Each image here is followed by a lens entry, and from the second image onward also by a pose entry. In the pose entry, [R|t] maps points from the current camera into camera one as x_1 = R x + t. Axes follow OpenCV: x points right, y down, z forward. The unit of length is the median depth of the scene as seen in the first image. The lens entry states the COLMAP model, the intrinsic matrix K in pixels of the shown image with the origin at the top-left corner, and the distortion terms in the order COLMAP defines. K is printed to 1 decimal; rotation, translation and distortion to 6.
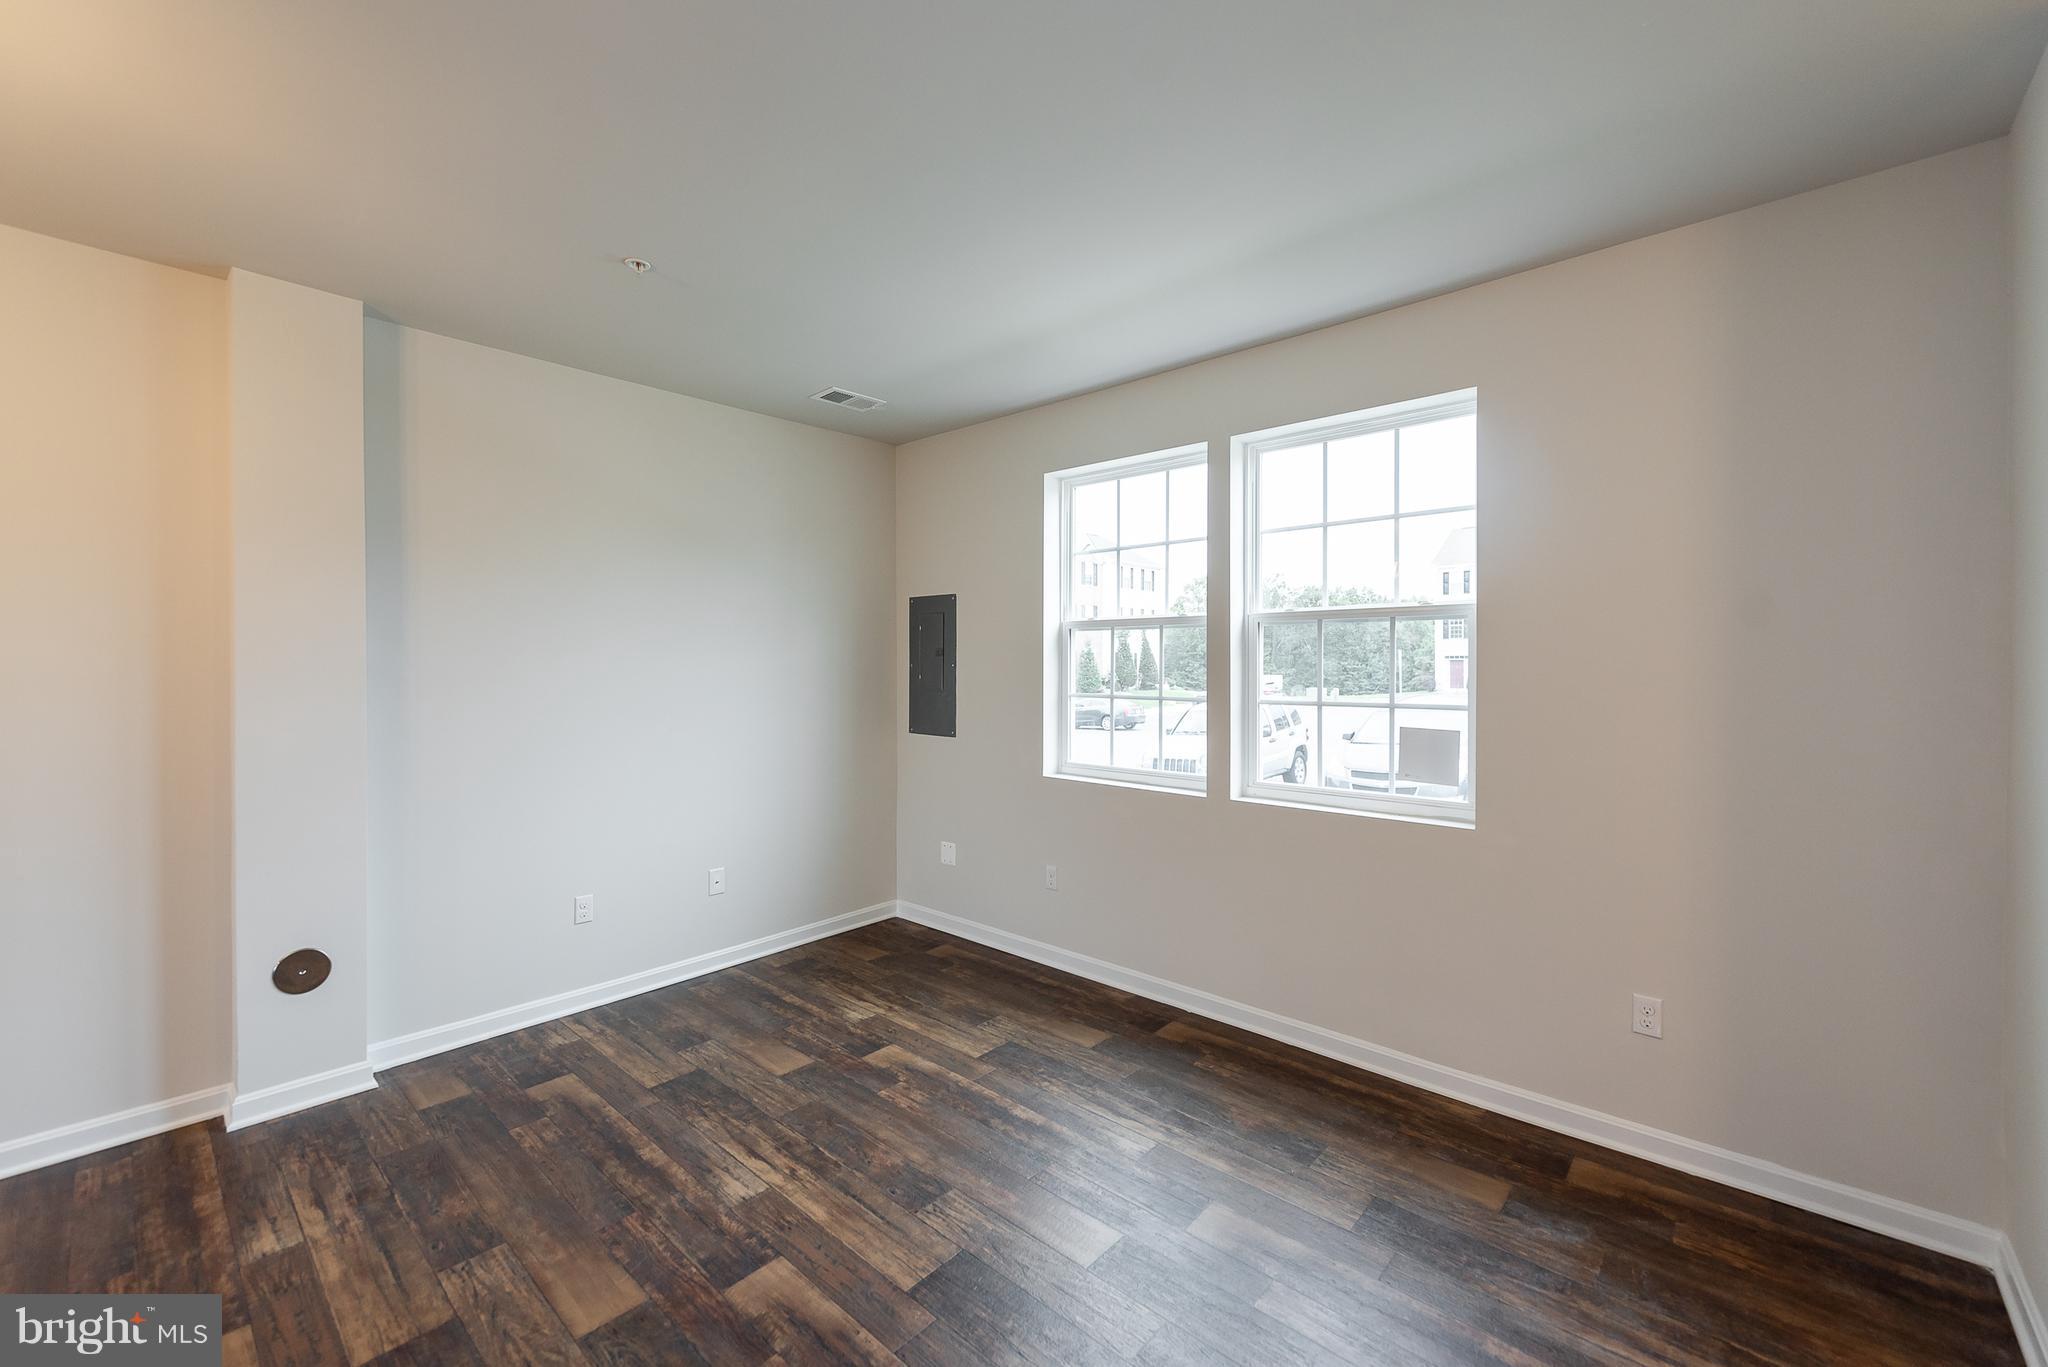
lens RADIAL K [[841.4, 0, 982.7], [0, 841.4, 654.7], [0, 0, 1]] dist [0.009895, -0.003977]
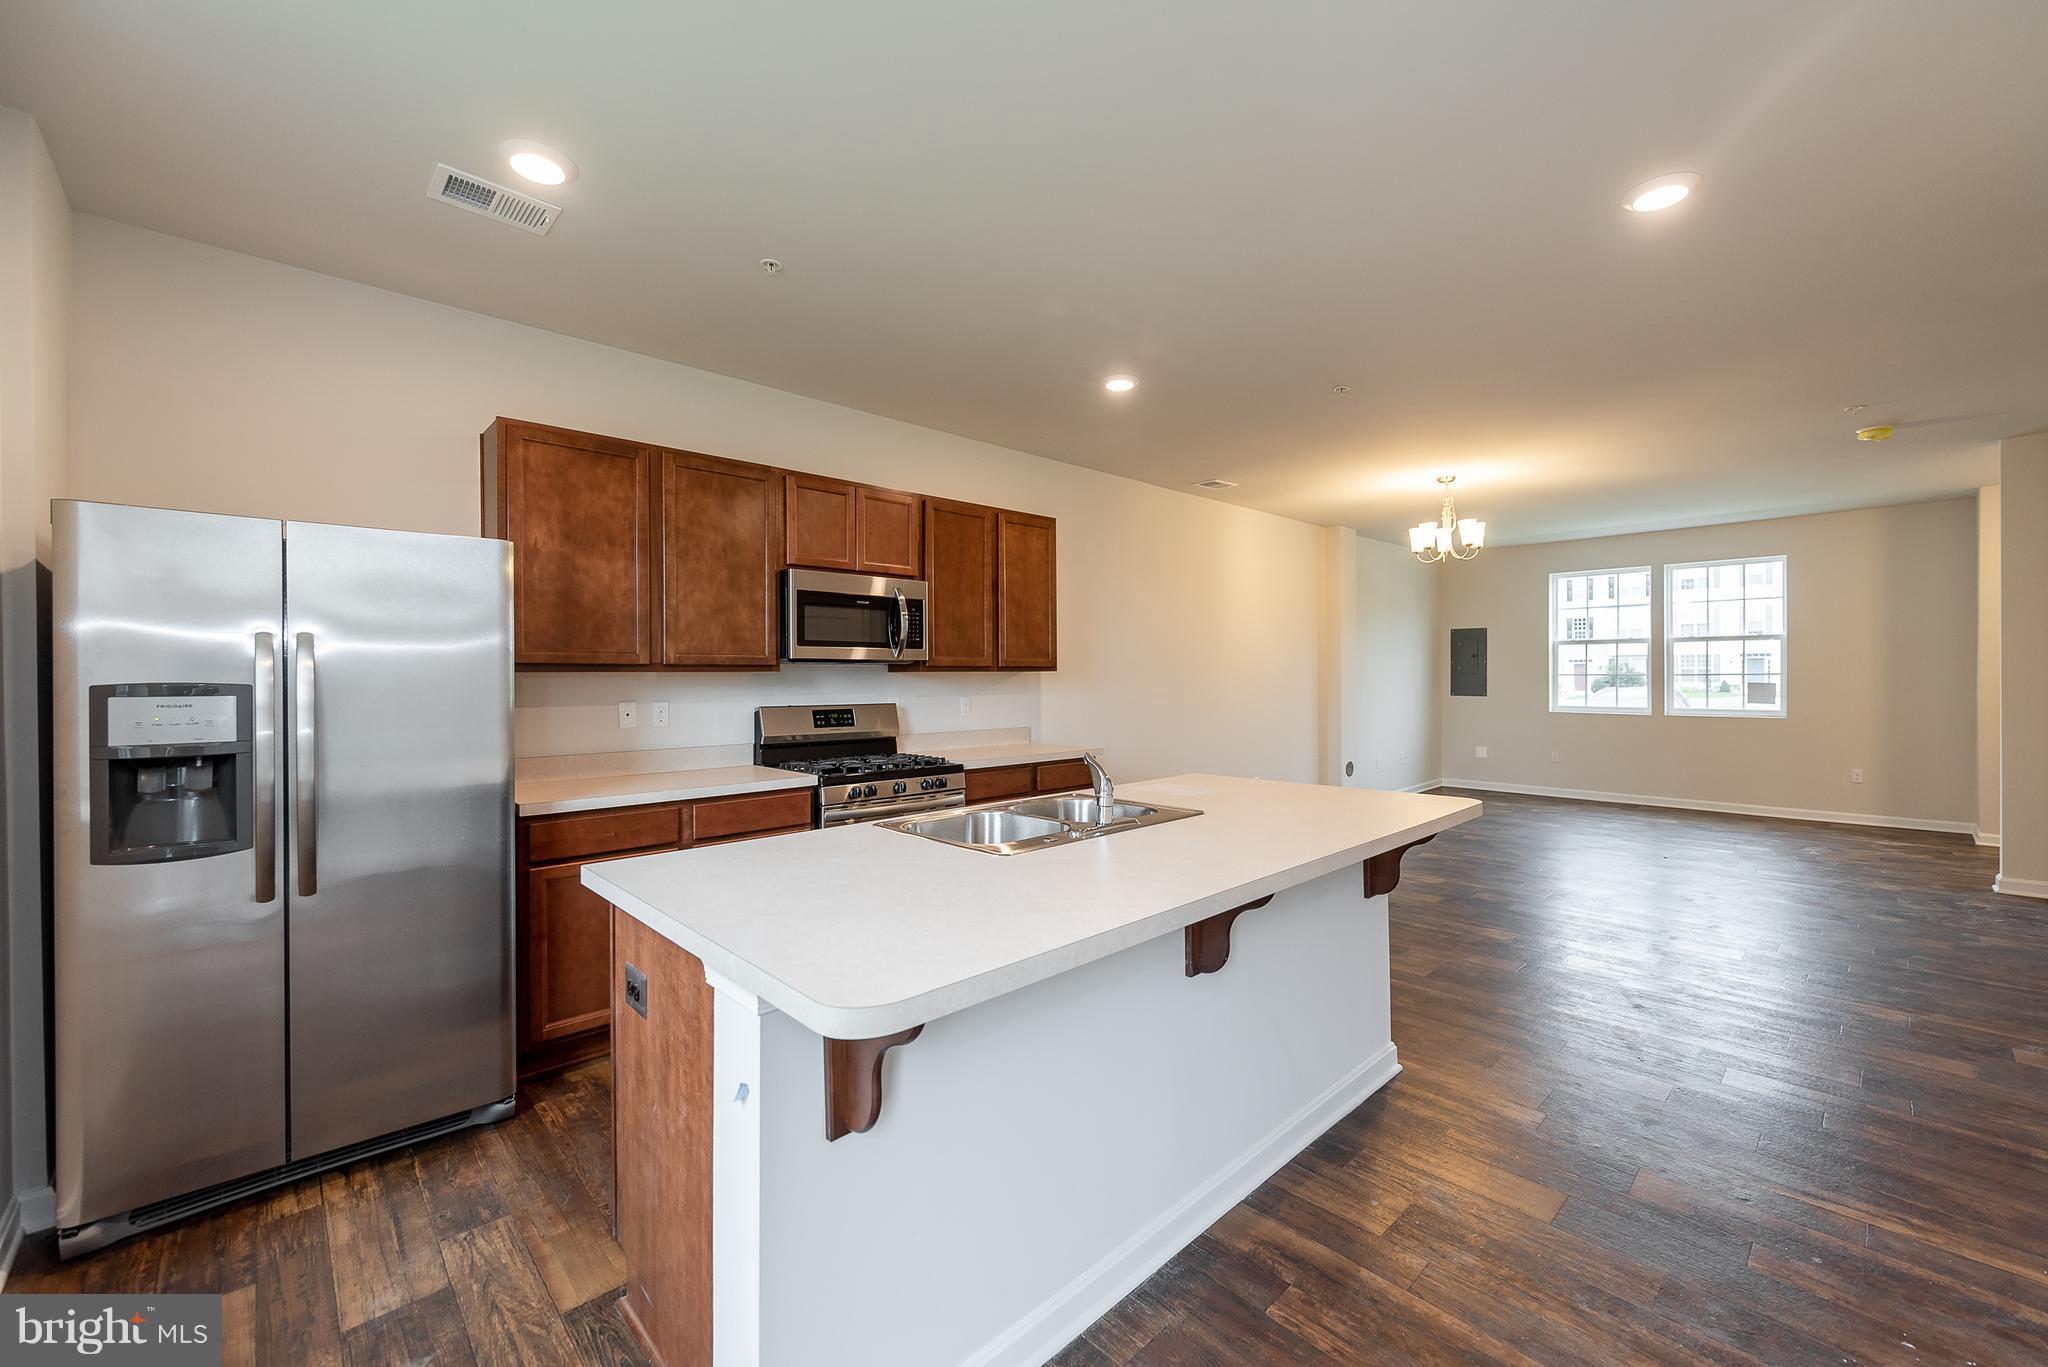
lens RADIAL K [[841.4, 0, 1015.4], [0, 841.4, 678.5], [0, 0, 1]] dist [0.009895, -0.003977]
pose [[0.996591, -0.011862, -0.081639, -1.576618], [0.013193, 0.999788, 0.015792, 0.006501], [0.081434, -0.016815, 0.996537, -1.808989]]
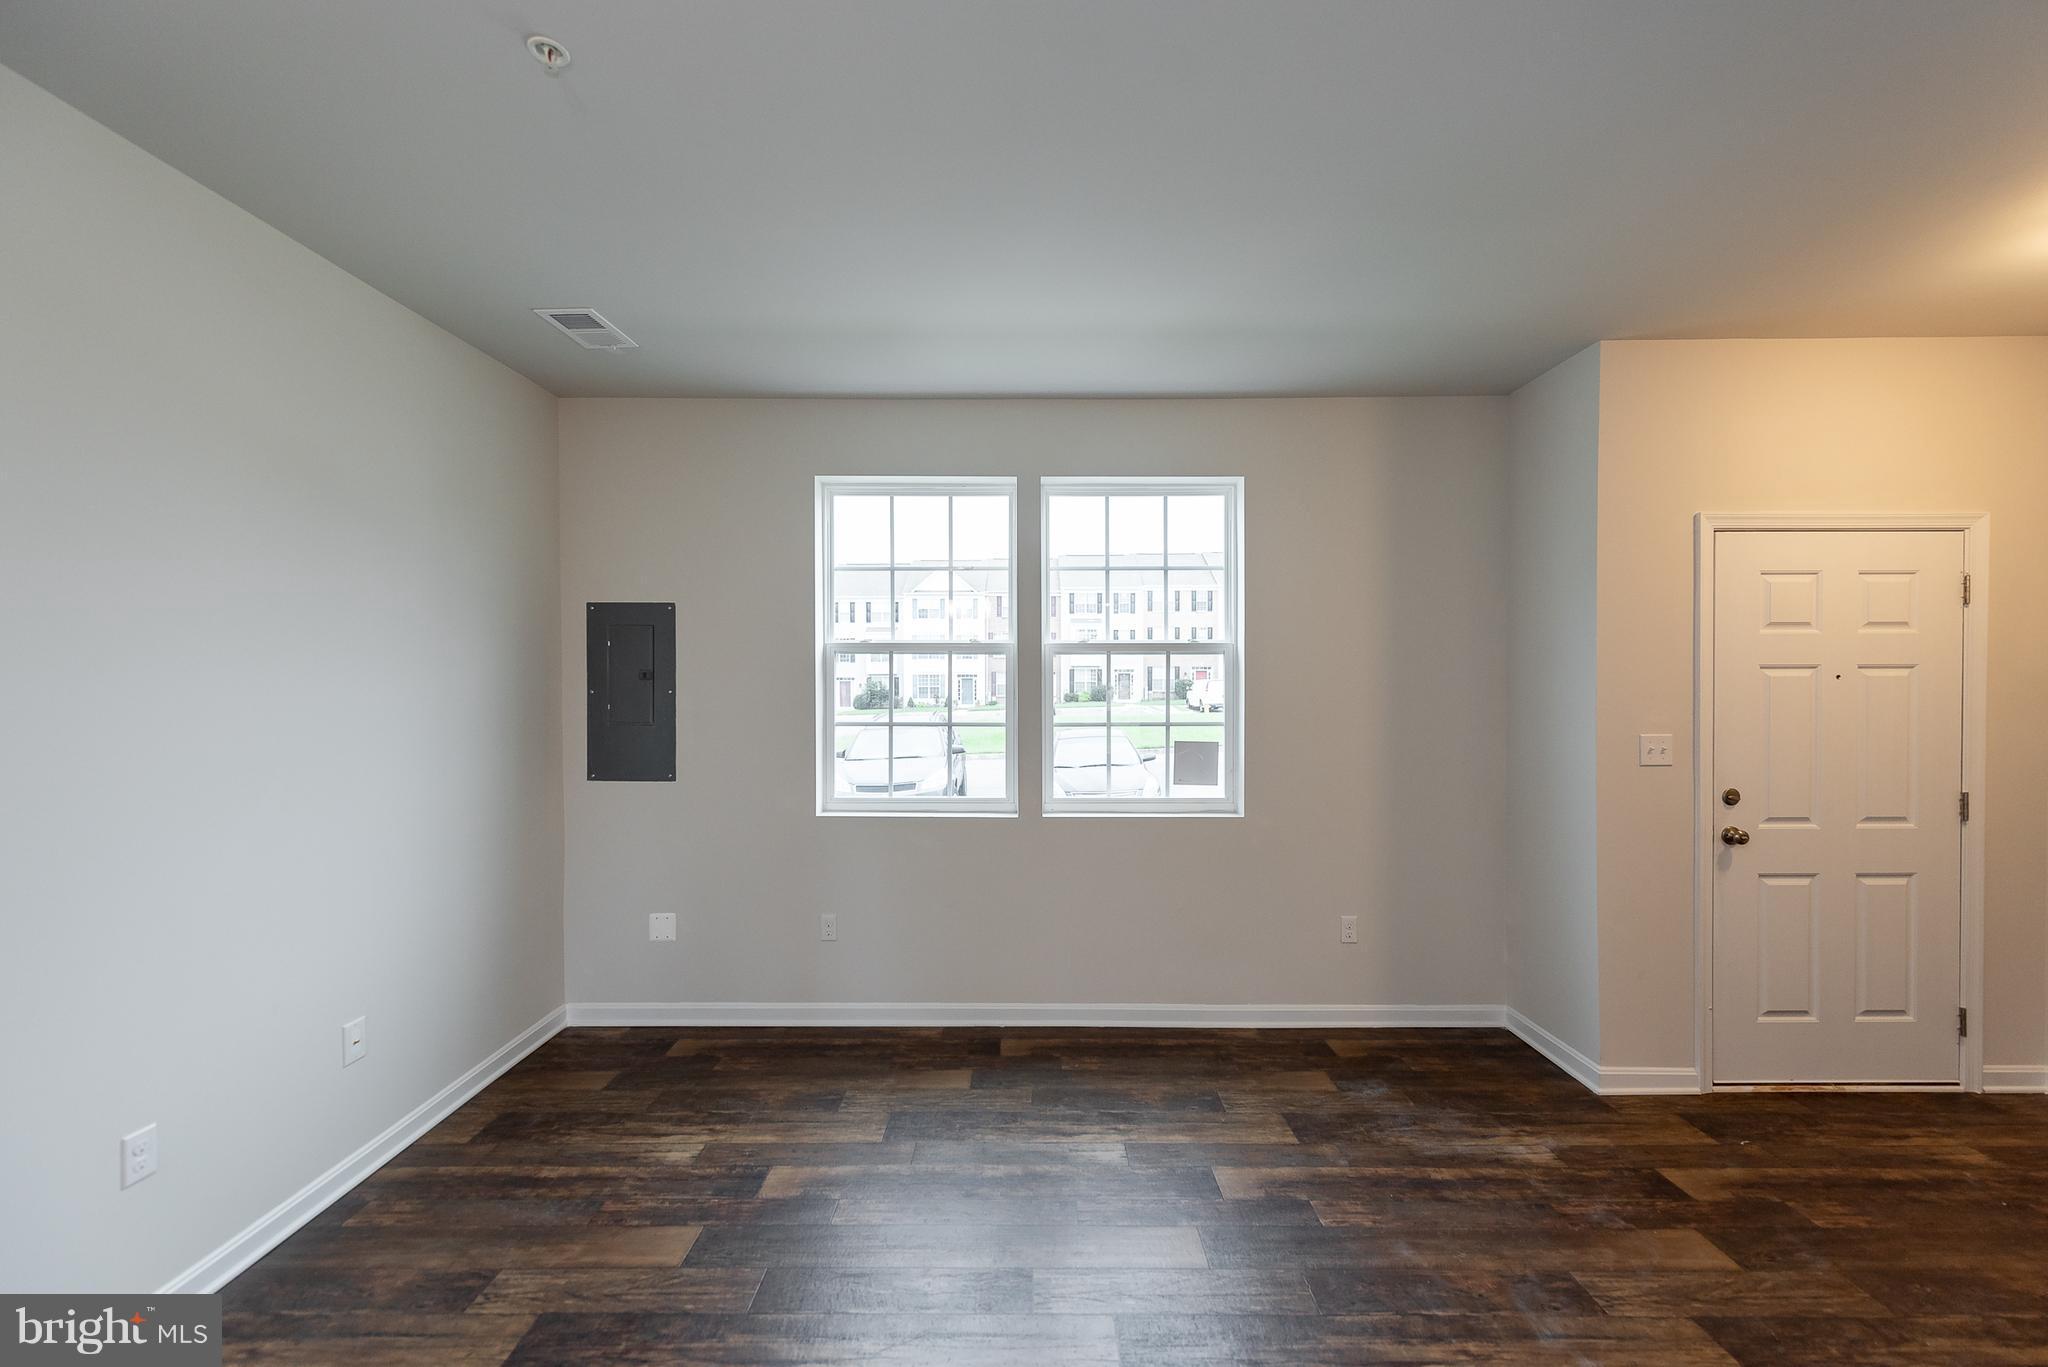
lens RADIAL K [[841.4, 0, 1039.7], [0, 841.4, 682.5], [0, 0, 1]] dist [0.009895, -0.003977]
pose [[0.724650, -0.000225, 0.689117, -0.515026], [-0.005519, 0.999966, 0.006130, -0.004625], [-0.689095, -0.008246, 0.724624, 0.268390]]
